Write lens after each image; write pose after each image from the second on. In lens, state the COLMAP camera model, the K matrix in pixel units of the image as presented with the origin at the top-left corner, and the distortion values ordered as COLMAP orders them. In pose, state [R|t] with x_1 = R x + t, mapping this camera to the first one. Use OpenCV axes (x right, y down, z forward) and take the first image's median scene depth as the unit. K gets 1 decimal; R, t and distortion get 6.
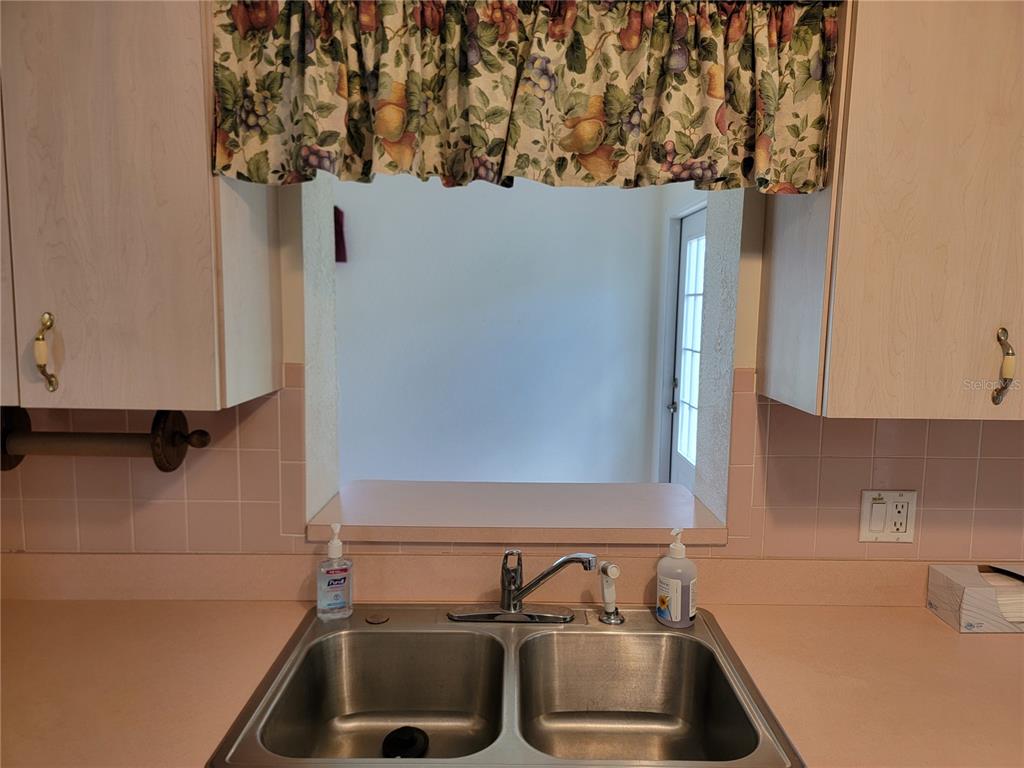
lens RADIAL K [[721.8, 0, 516.2], [0, 721.8, 396.1], [0, 0, 1]] dist [0.075242, -0.071623]
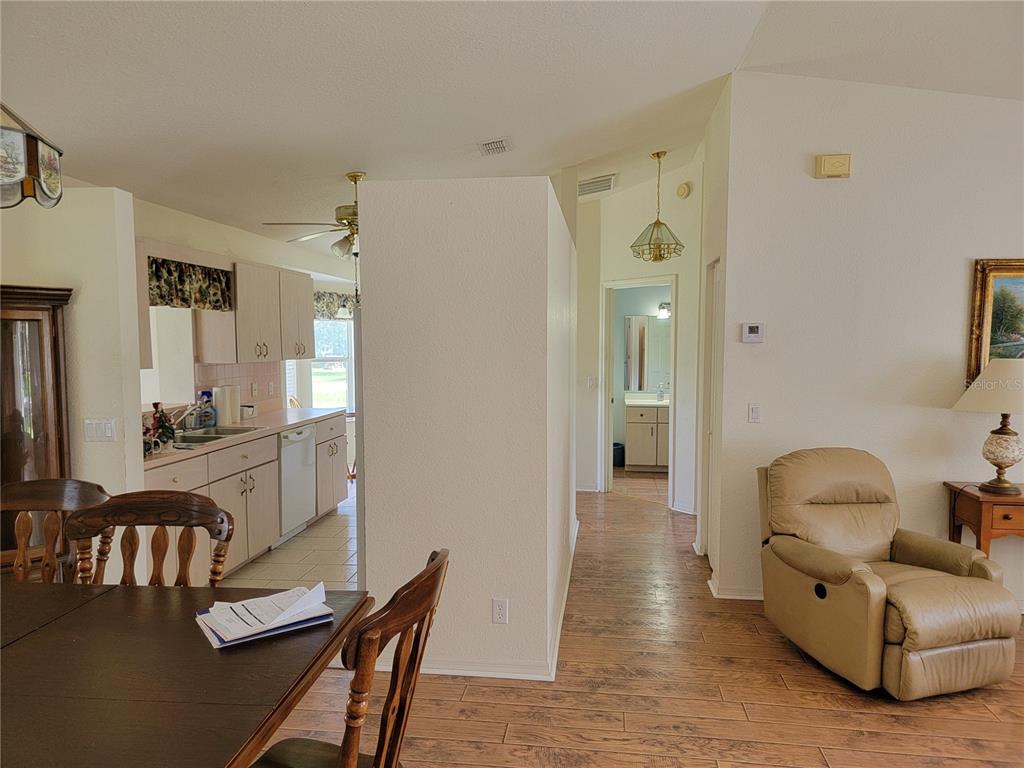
lens RADIAL K [[721.8, 0, 516.2], [0, 721.8, 396.1], [0, 0, 1]] dist [0.075242, -0.071623]
pose [[0.152362, -0.089254, 0.984286, -3.695387], [0.134828, 0.988480, 0.068764, 0.148378], [-0.979085, 0.122233, 0.162641, -1.332953]]
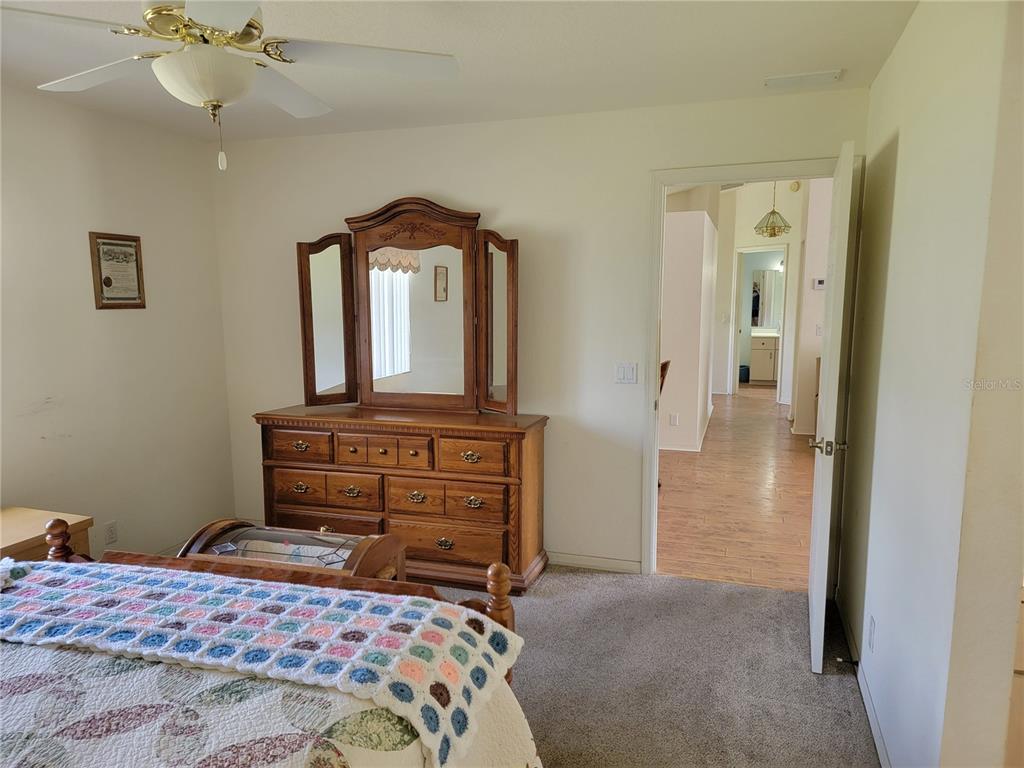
lens RADIAL K [[709.9, 0, 519.8], [0, 709.9, 390.5], [0, 0, 1]] dist [0.088961, -0.077388]
pose [[0.327648, -0.145377, 0.933548, -6.740325], [0.133105, 0.985339, 0.106726, 0.139430], [-0.935377, 0.089291, 0.342195, -1.542176]]
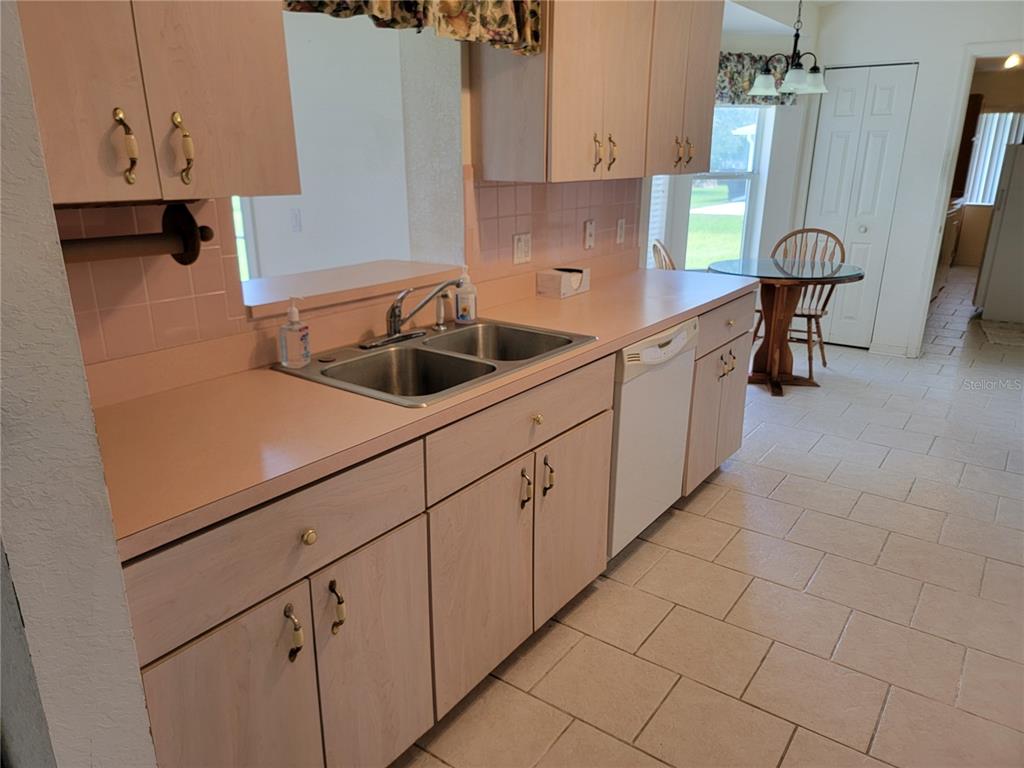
lens RADIAL K [[721.8, 0, 516.2], [0, 721.8, 396.1], [0, 0, 1]] dist [0.075242, -0.071623]
pose [[0.600874, -0.265677, 0.753901, -1.260700], [0.108990, 0.961572, 0.251994, 0.079660], [-0.791879, -0.069249, 0.606739, -0.145724]]
